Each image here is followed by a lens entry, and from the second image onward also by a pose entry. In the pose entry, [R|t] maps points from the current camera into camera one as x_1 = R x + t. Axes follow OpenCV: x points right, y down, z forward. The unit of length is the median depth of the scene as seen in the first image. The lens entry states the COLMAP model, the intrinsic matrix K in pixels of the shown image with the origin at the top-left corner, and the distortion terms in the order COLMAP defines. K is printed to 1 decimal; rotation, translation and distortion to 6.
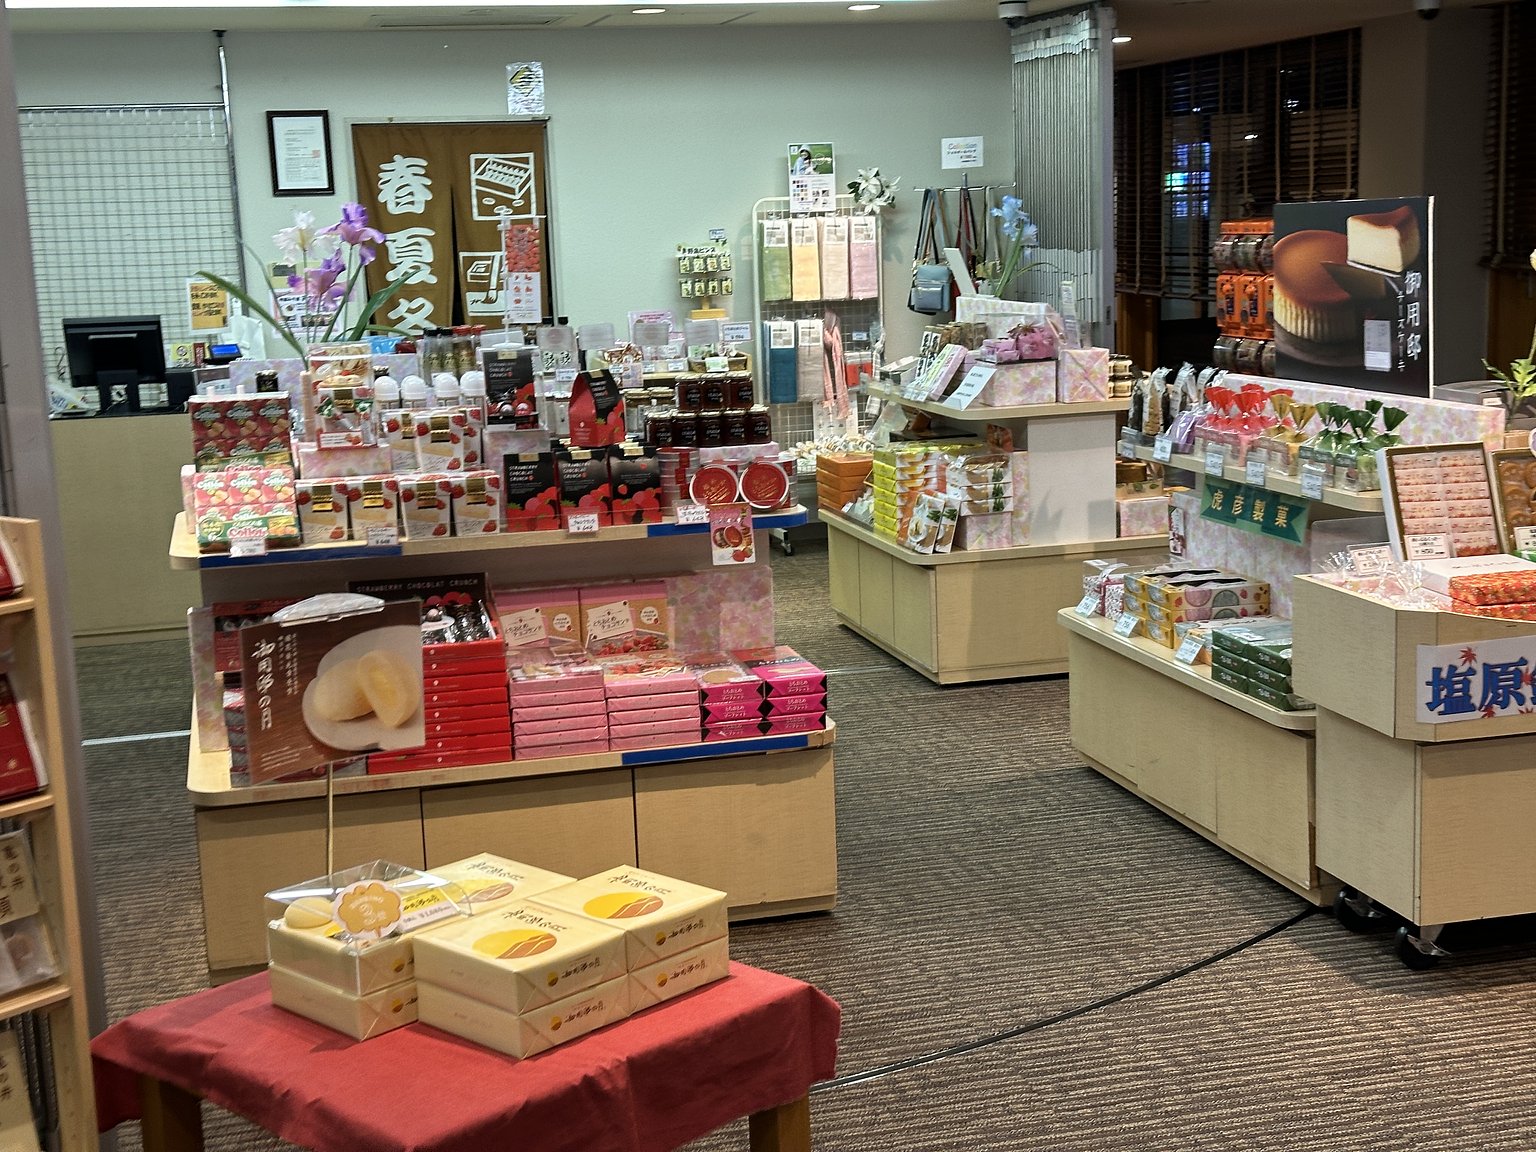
lens RADIAL K [[2070.1, 0, 768.0], [0, 2070.1, 576.0], [0, 0, 1]] dist [0.120961, -0.008379]
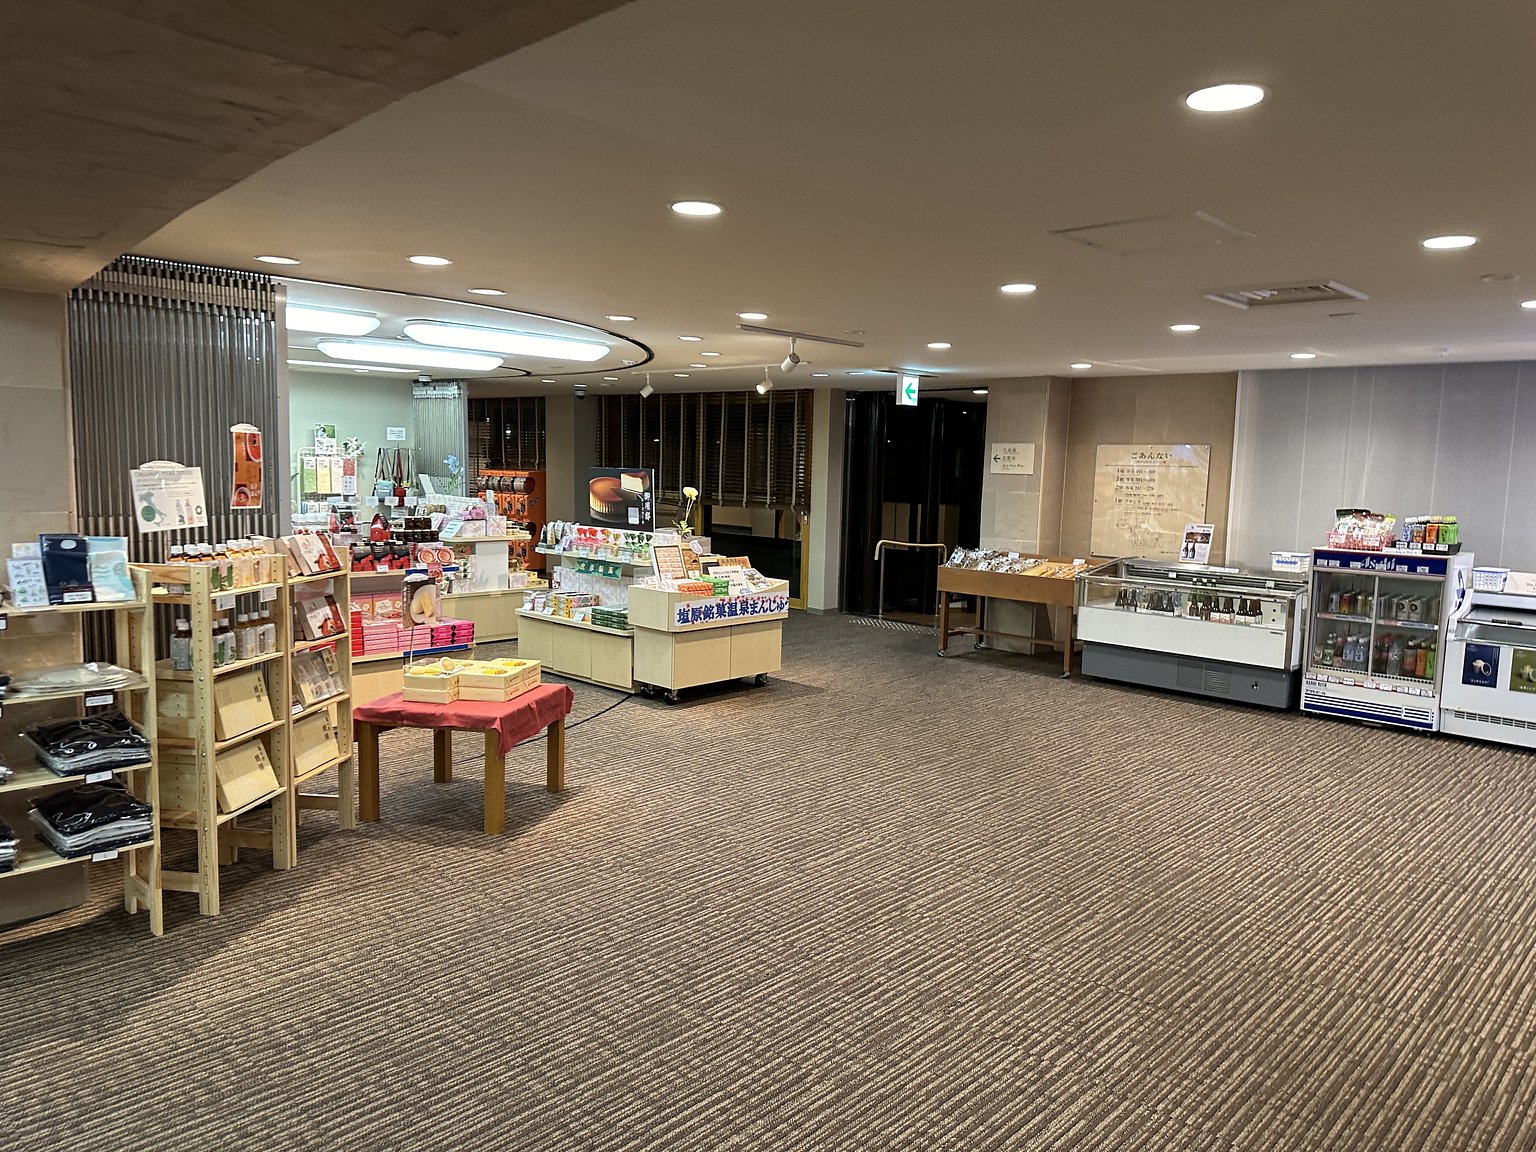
lens RADIAL K [[1087.3, 0, 766.2], [0, 1087.3, 565.5], [0, 0, 1]] dist [0.006088, -0.000125]
pose [[0.836350, 0.011020, 0.548085, -0.428839], [0.034018, 0.996828, -0.071952, 0.085570], [-0.547140, 0.078821, 0.833322, -0.436348]]
